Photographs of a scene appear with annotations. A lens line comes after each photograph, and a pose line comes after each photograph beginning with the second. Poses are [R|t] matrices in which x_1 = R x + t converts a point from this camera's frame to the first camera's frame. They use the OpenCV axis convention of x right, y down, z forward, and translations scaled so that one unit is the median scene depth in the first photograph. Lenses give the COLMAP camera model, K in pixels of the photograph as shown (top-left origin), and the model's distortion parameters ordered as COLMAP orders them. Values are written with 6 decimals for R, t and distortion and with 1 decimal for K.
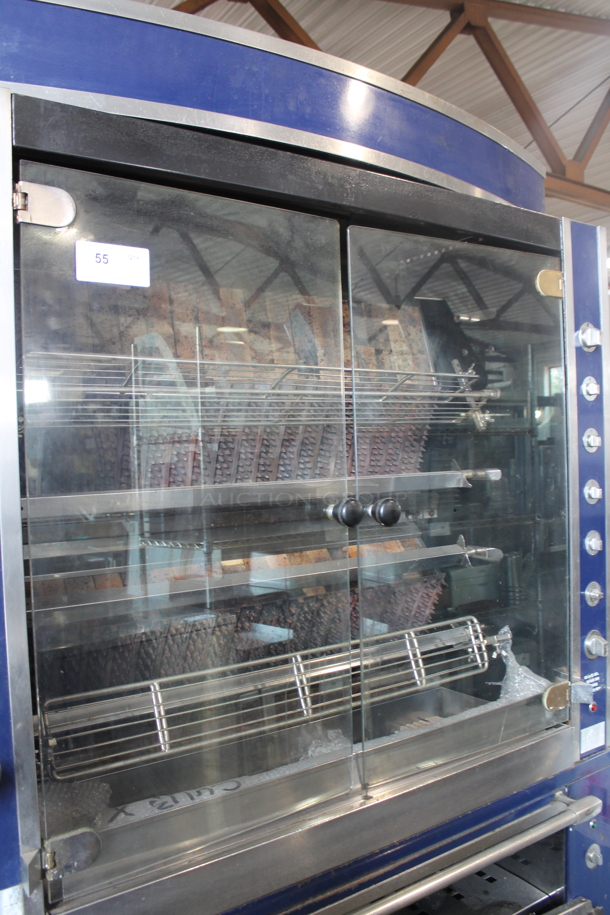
lens RADIAL K [[795.7, 0, 305.0], [0, 795.7, 457.5], [0, 0, 1]] dist [-0.167228, 0.129551]
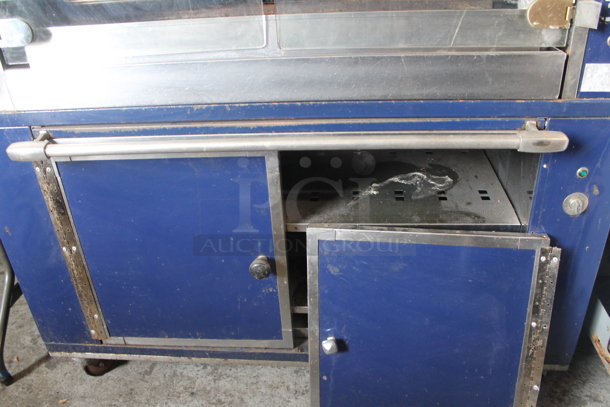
lens RADIAL K [[530.5, 0, 308.6], [0, 530.5, 205.5], [0, 0, 1]] dist [-0.167228, 0.129551]
pose [[0.764730, 0.302055, -0.569166, 0.538780], [0.019395, 0.872127, 0.488895, 0.229088], [0.644059, -0.384911, 0.661084, 0.395797]]
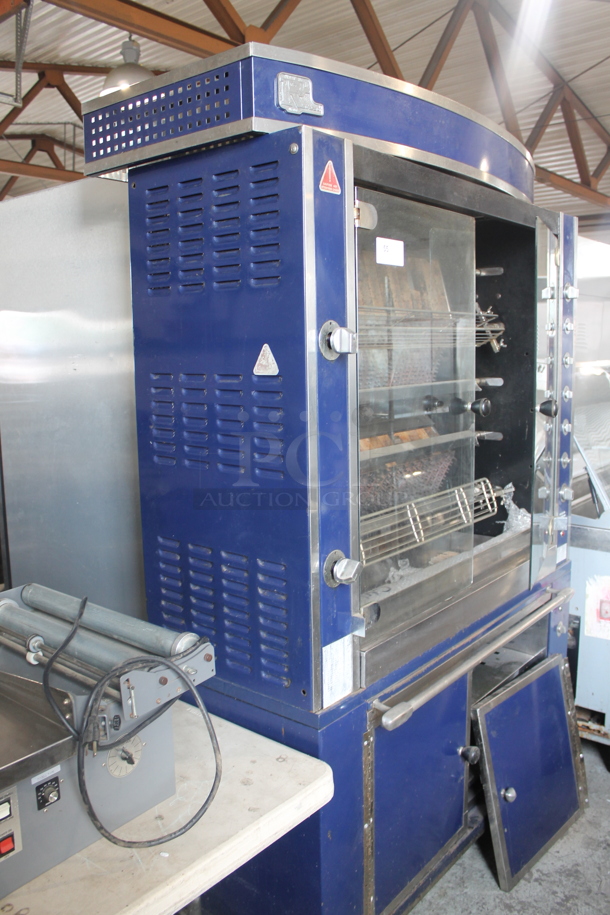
lens RADIAL K [[792.1, 0, 305.0], [0, 792.1, 457.5], [0, 0, 1]] dist [-0.333565, 0.515007]
pose [[0.967259, -0.024193, 0.252634, -0.577335], [-0.009756, 0.991165, 0.132273, -0.028645], [-0.253602, -0.130407, 0.958478, -0.360654]]
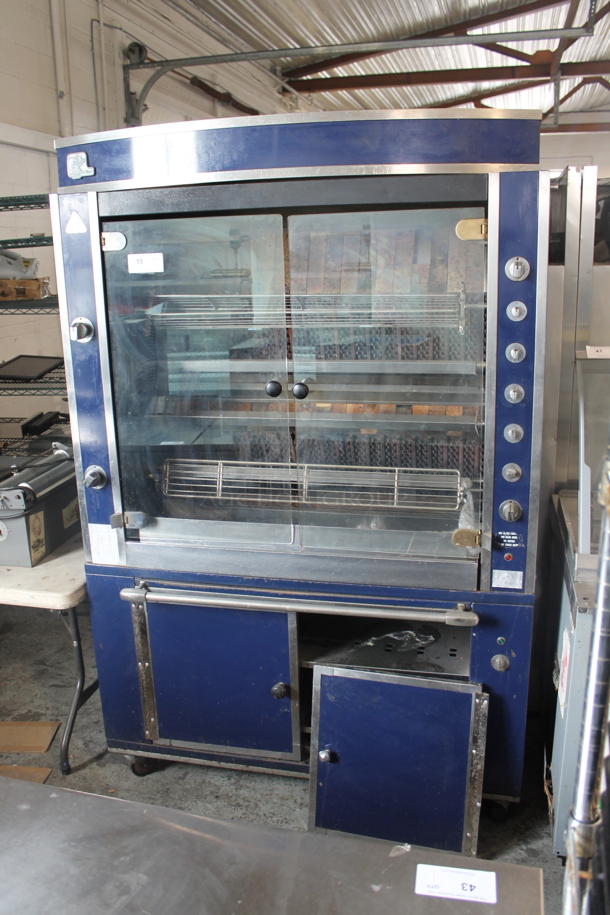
lens RADIAL K [[795.7, 0, 305.0], [0, 795.7, 457.5], [0, 0, 1]] dist [-0.167228, 0.129551]
pose [[0.664116, 0.195938, -0.721498, 1.190641], [-0.002634, 0.965654, 0.259819, -0.205361], [0.747625, -0.170650, 0.641822, -0.096562]]
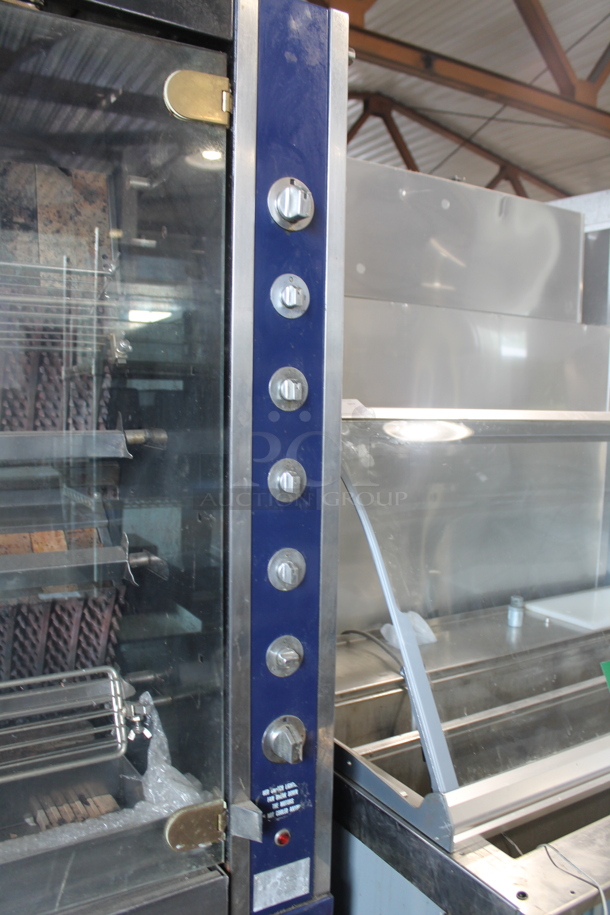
lens RADIAL K [[772.3, 0, 304.5], [0, 772.3, 462.4], [0, 0, 1]] dist [-0.104576, 0.006427]
pose [[0.997501, 0.050019, -0.049896, 0.449624], [-0.046256, 0.996192, 0.073910, -0.012157], [0.053402, -0.071418, 0.996016, 0.485169]]
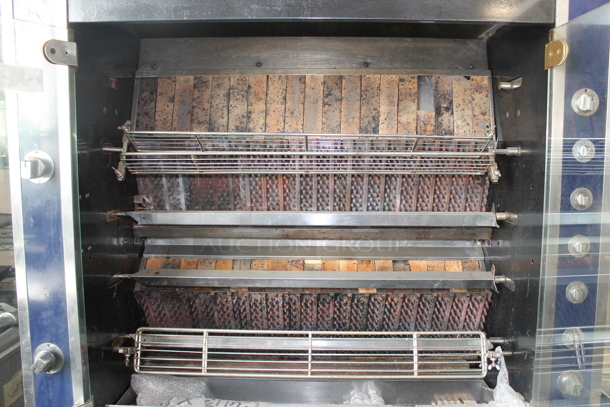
lens RADIAL K [[530.5, 0, 308.6], [0, 530.5, 205.5], [0, 0, 1]] dist [-0.167228, 0.129551]
pose [[0.809462, 0.084991, -0.580989, 0.520298], [-0.033629, 0.994555, 0.098636, -0.078092], [0.586209, -0.060304, 0.807912, 0.221216]]
